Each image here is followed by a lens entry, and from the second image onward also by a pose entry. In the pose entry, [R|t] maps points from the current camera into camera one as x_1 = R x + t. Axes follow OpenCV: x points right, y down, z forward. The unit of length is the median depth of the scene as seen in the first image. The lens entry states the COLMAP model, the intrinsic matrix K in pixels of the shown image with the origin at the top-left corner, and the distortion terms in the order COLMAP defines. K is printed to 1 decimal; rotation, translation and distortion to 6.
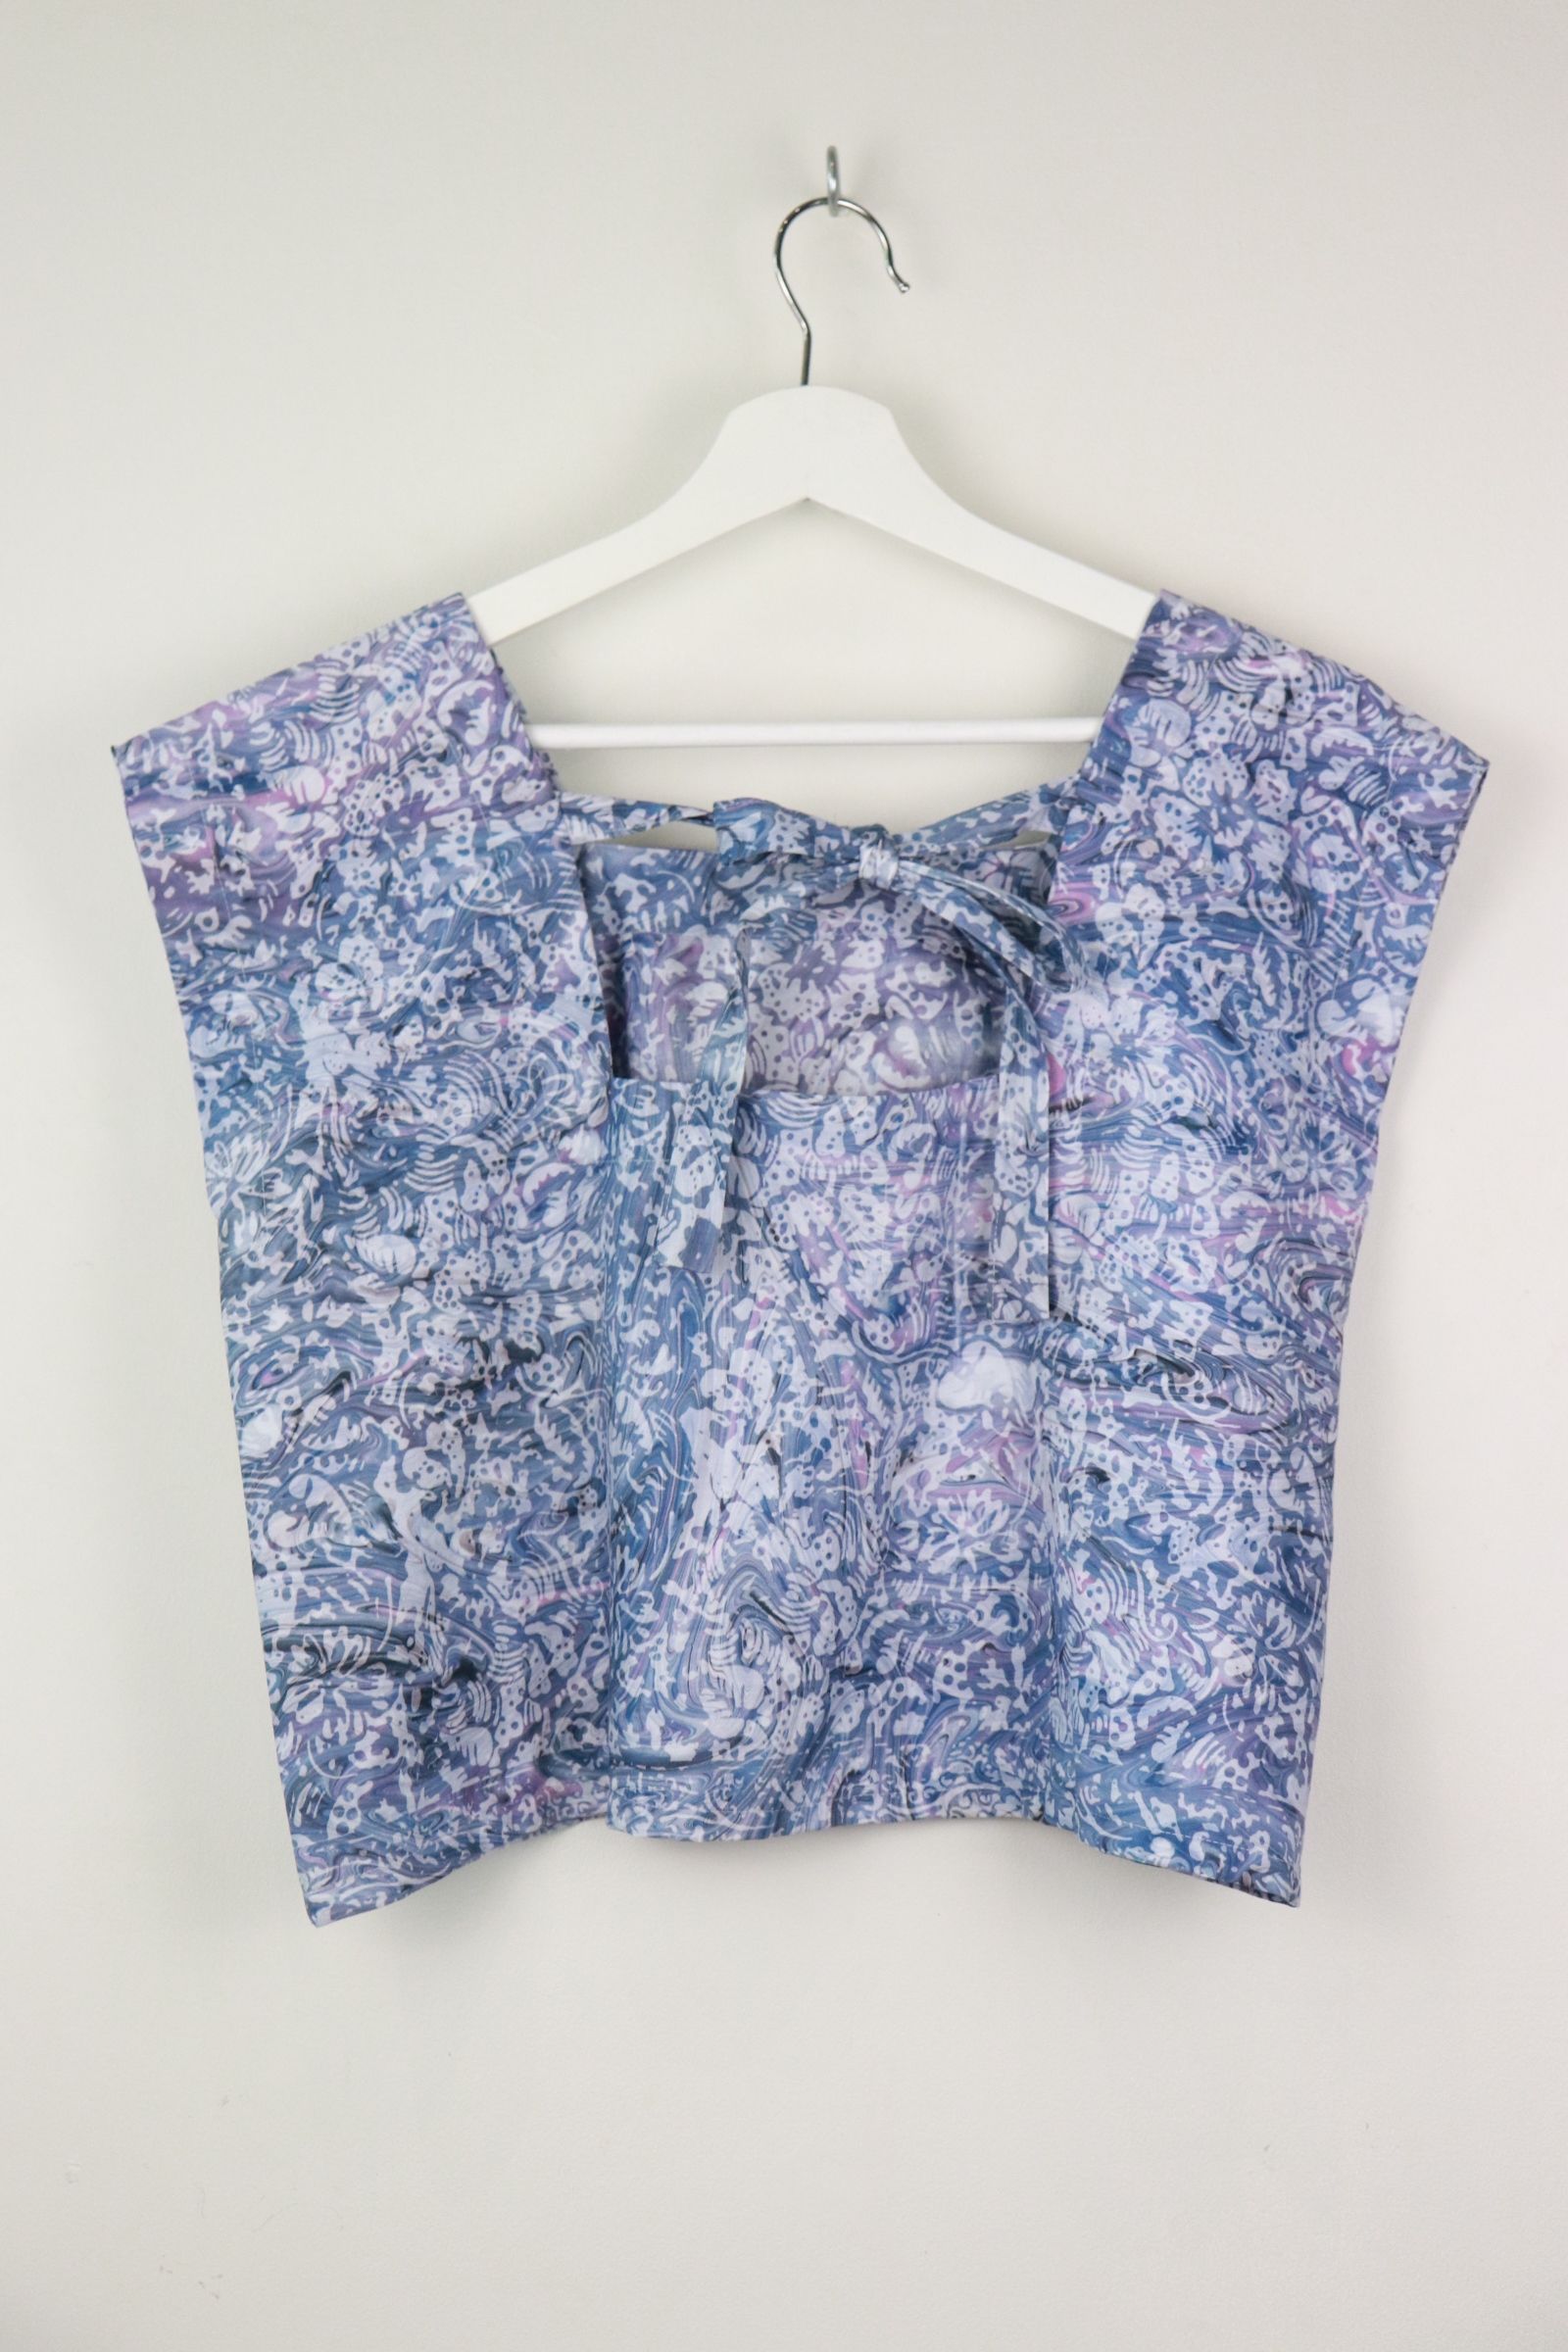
lens RADIAL K [[4260.6, 0, 781.9], [0, 4260.6, 1172.4], [0, 0, 1]] dist [0.159544, 0.000000]
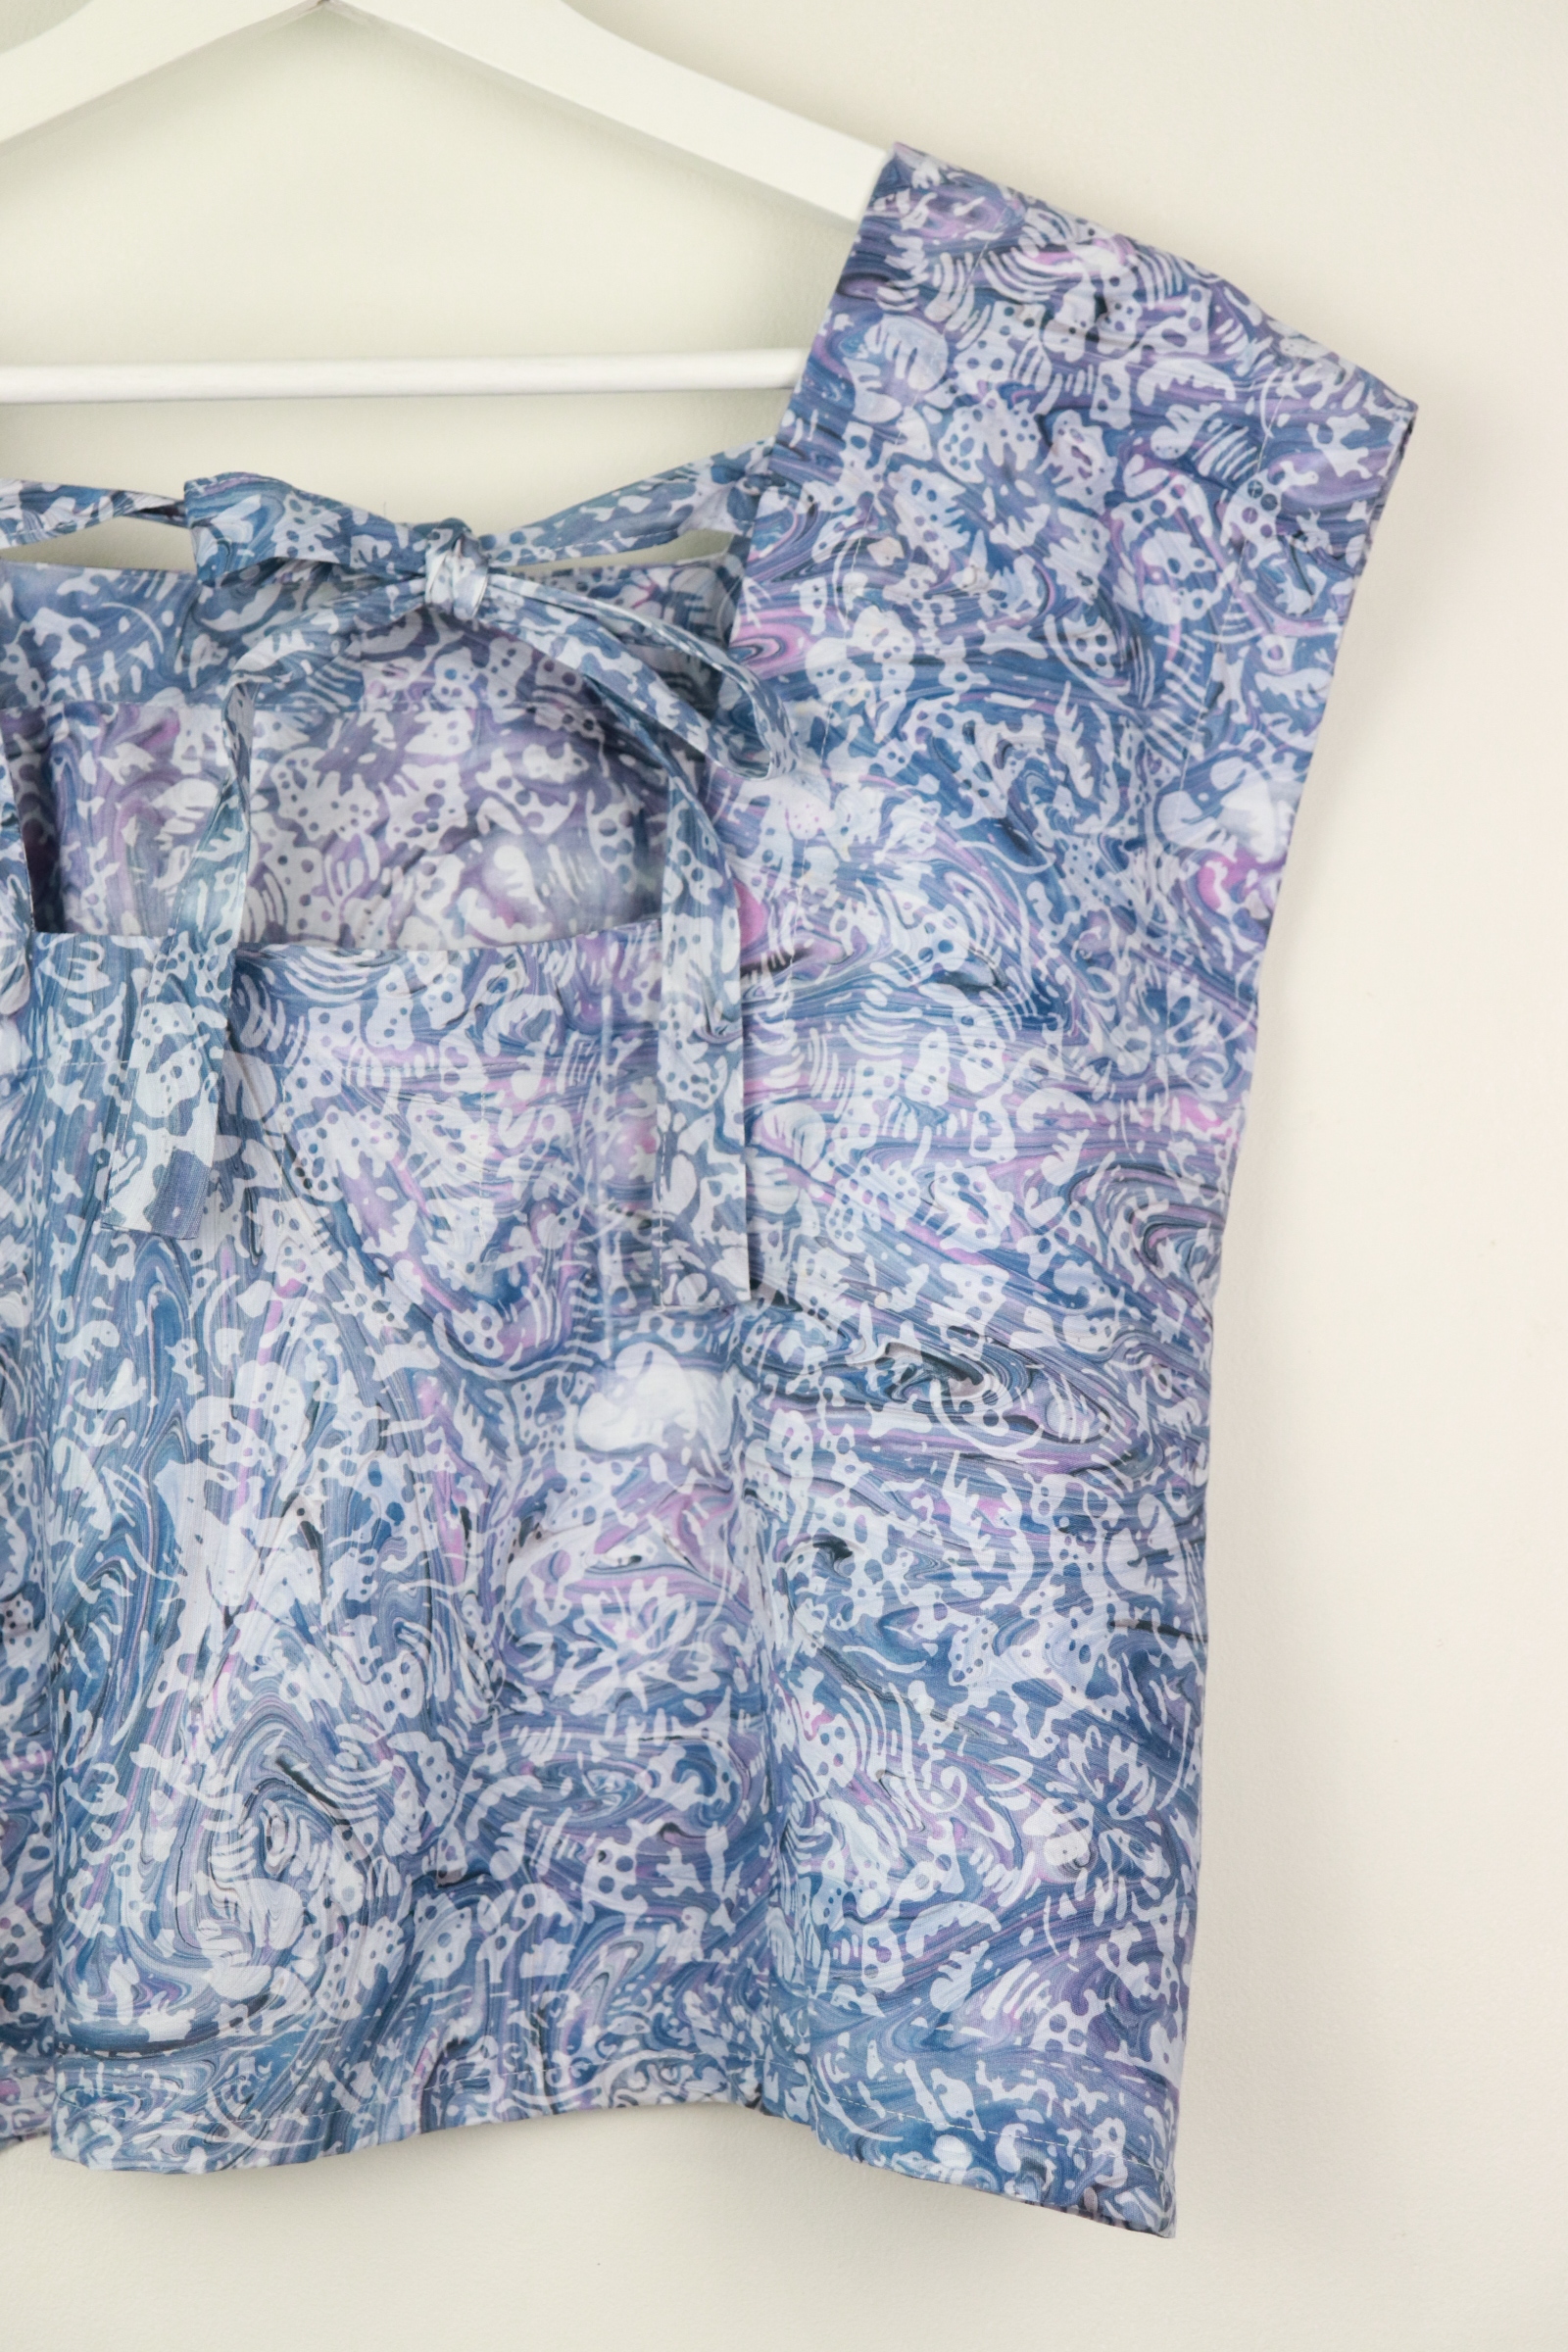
lens RADIAL K [[4826.0, 0, 790.3], [0, 4826.0, 1177.2], [0, 0, 1]] dist [0.321163, 0.000000]
pose [[0.997811, -0.026603, 0.060546, 0.025968], [0.027573, 0.999504, -0.015230, 0.026950], [-0.060111, 0.016866, 0.998049, 0.288952]]
